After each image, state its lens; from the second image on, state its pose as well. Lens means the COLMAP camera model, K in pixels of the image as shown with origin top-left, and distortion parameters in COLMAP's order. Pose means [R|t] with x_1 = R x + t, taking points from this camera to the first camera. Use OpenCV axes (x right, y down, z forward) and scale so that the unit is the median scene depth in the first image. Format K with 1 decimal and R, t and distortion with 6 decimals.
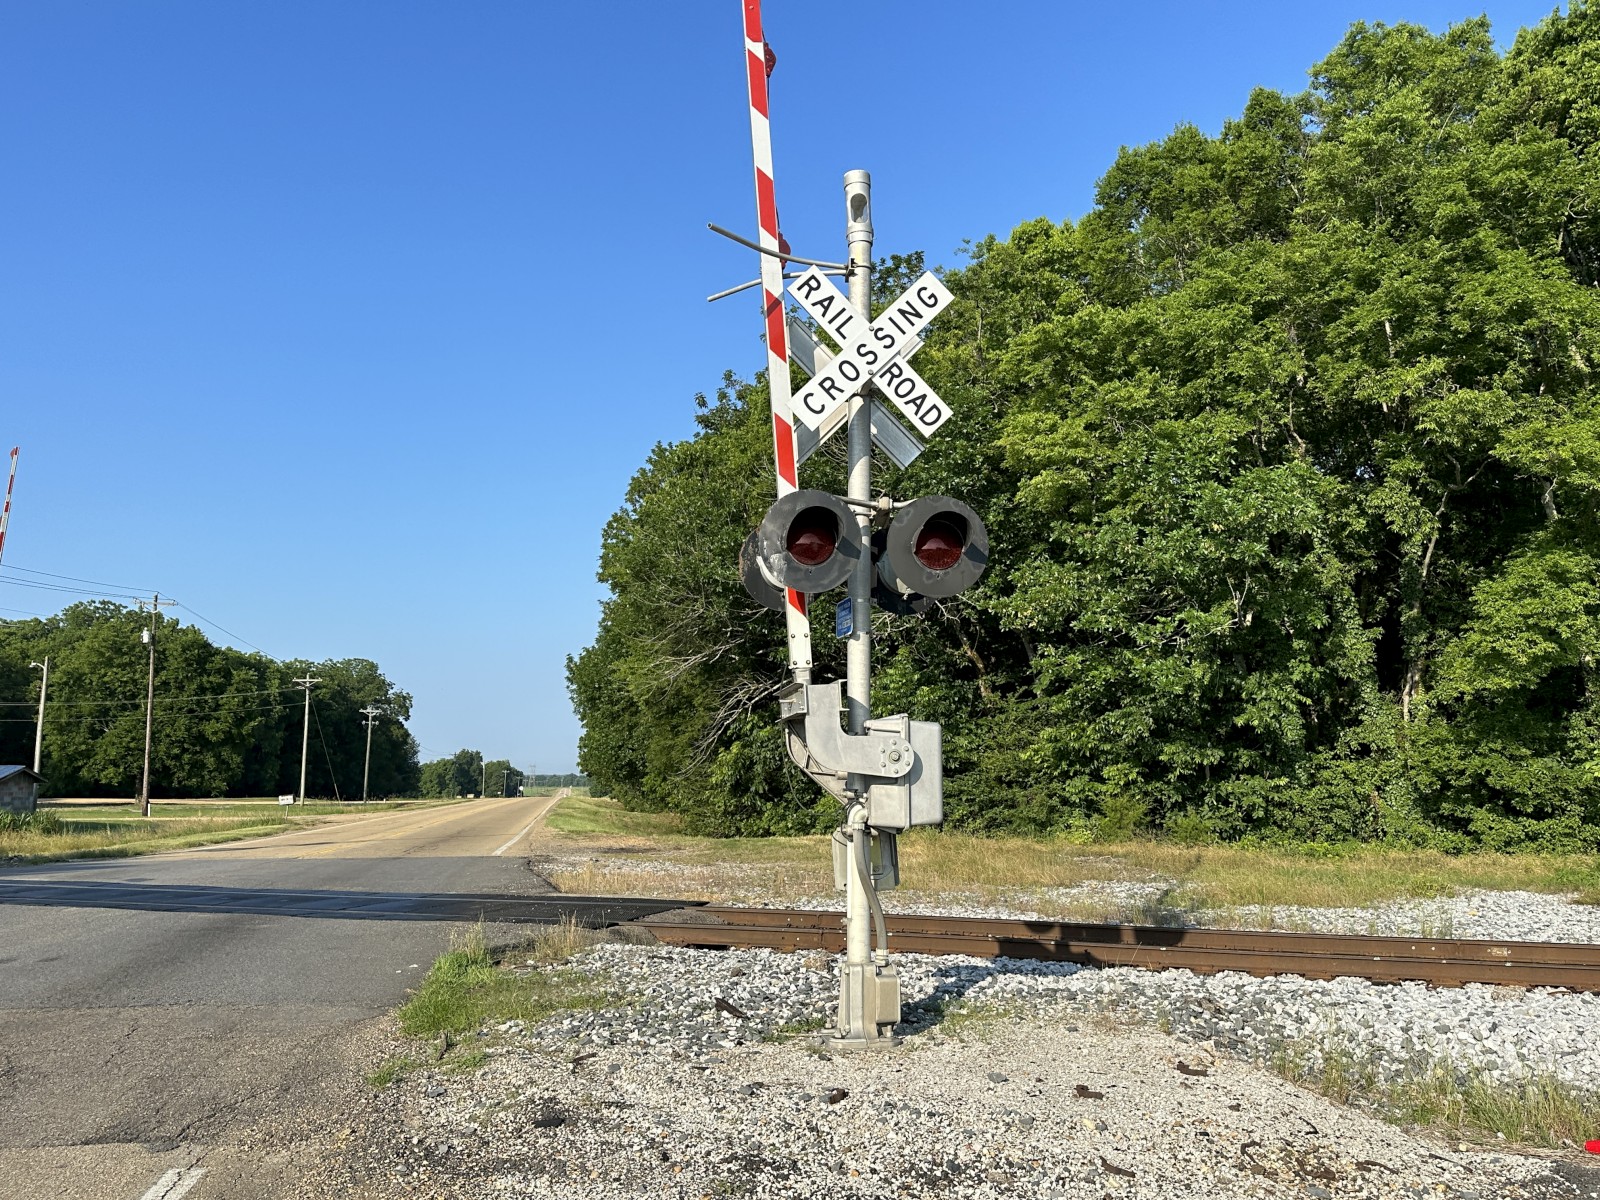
lens RADIAL K [[1256.9, 0, 810.3], [0, 1256.9, 598.7], [0, 0, 1]] dist [0.150603, -0.306398]
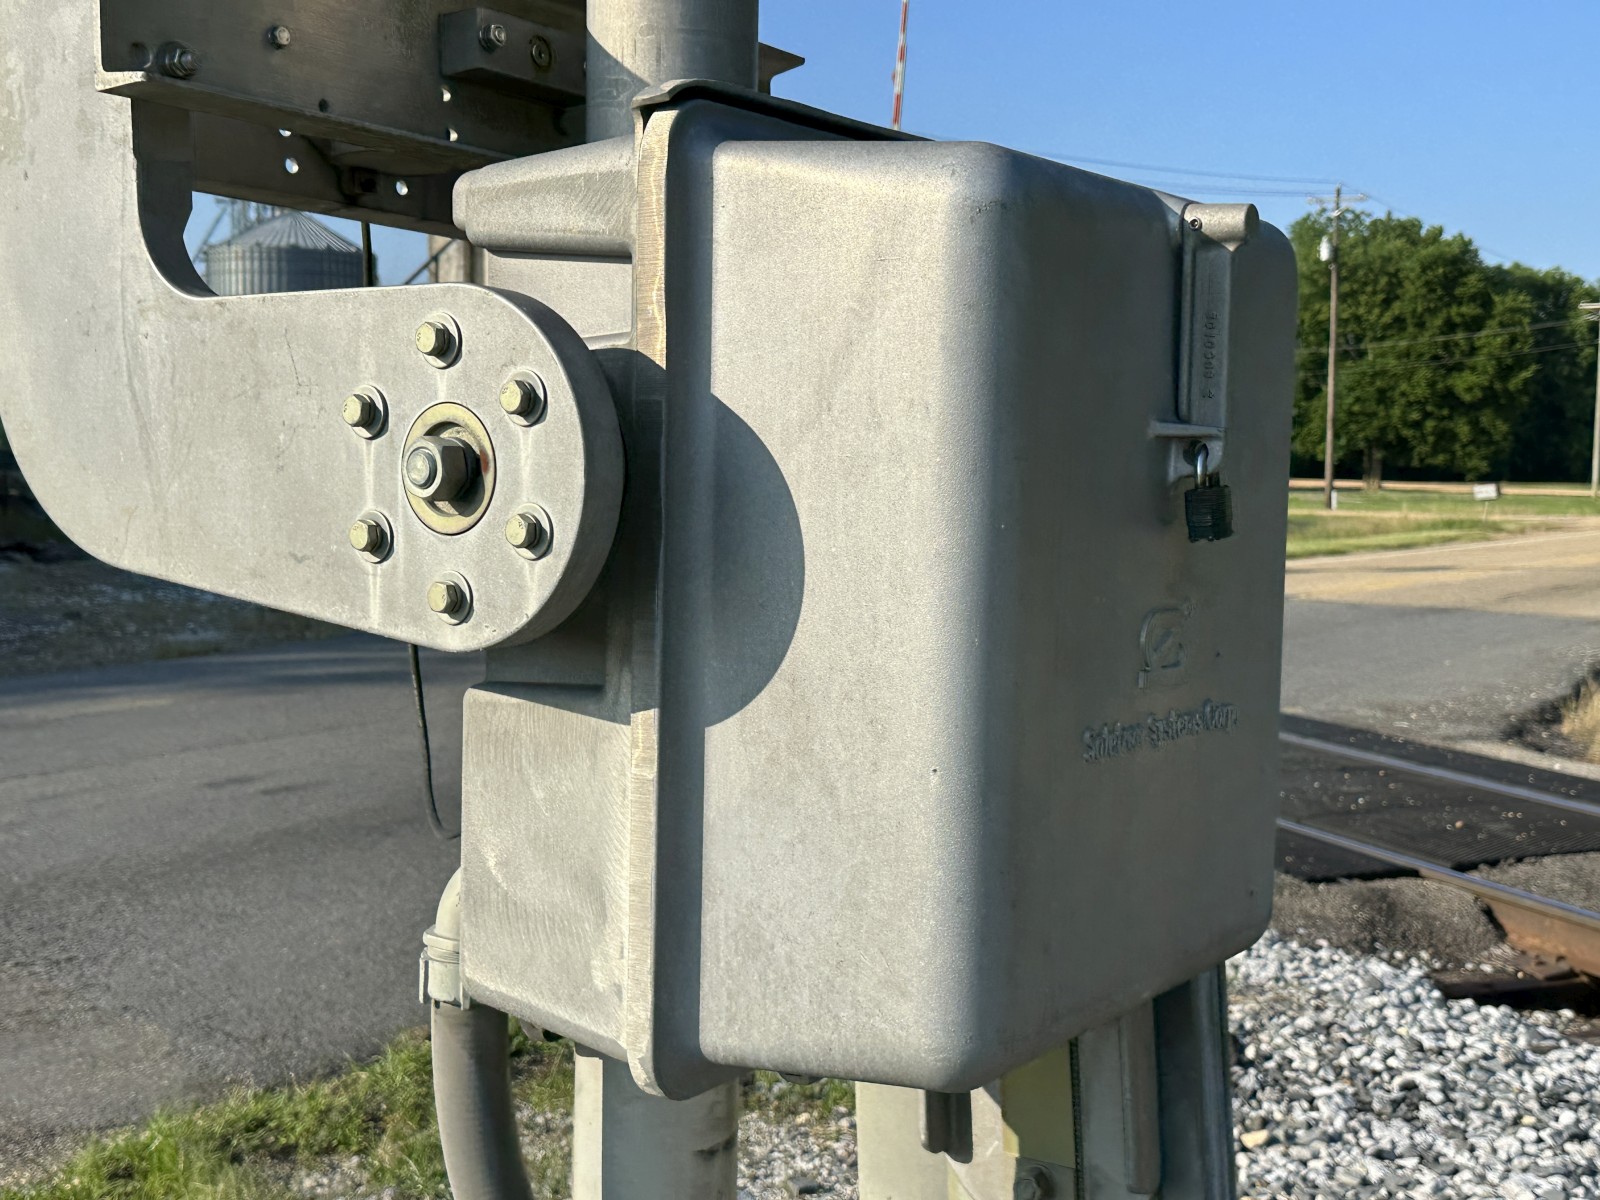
lens RADIAL K [[1849.1, 0, 800.0], [0, 1849.1, 600.0], [0, 0, 1]] dist [0.012507, 0.011735]
pose [[0.686458, 0.068662, -0.723920, 0.063077], [0.089389, 0.980014, 0.177716, 0.033035], [0.721654, -0.186705, 0.666601, 0.274286]]
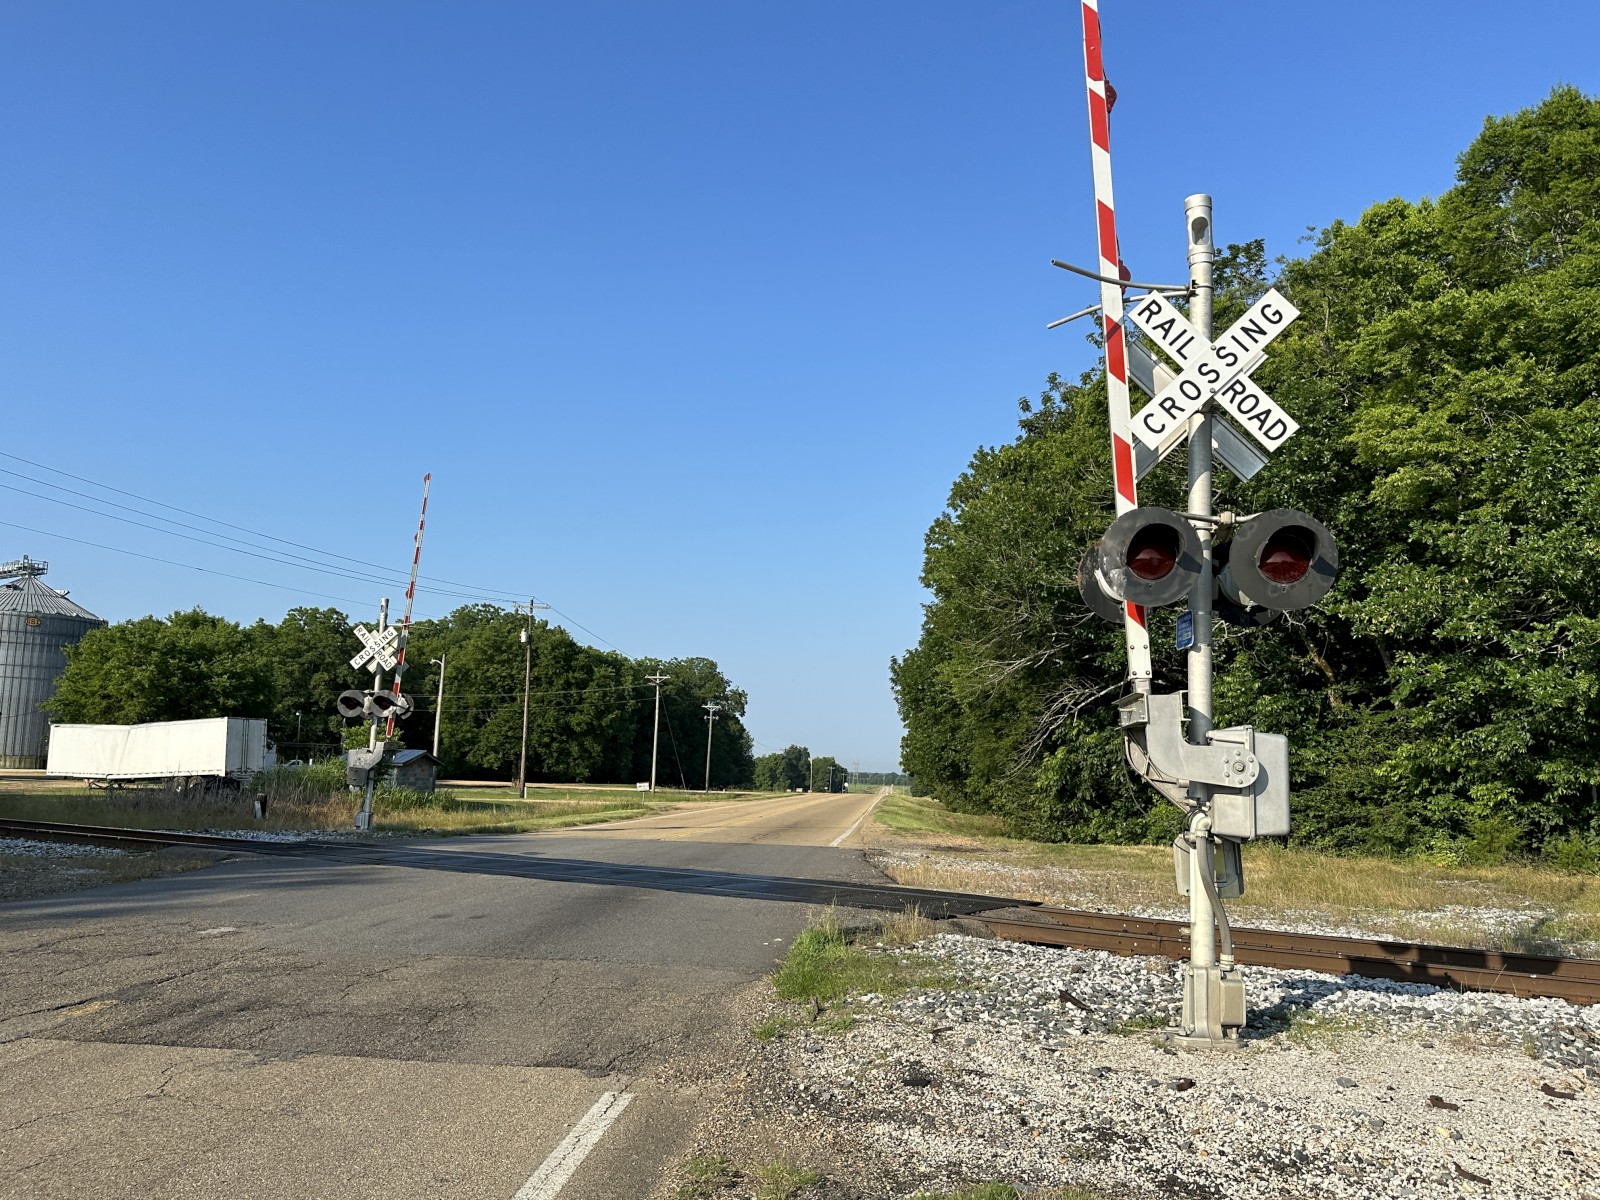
lens RADIAL K [[1256.9, 0, 810.3], [0, 1256.9, 598.7], [0, 0, 1]] dist [0.150603, -0.306398]
pose [[0.968543, -0.002649, -0.248832, -0.003391], [0.002270, 0.999996, -0.001813, -0.002860], [0.248836, 0.001191, 0.968545, -0.024604]]
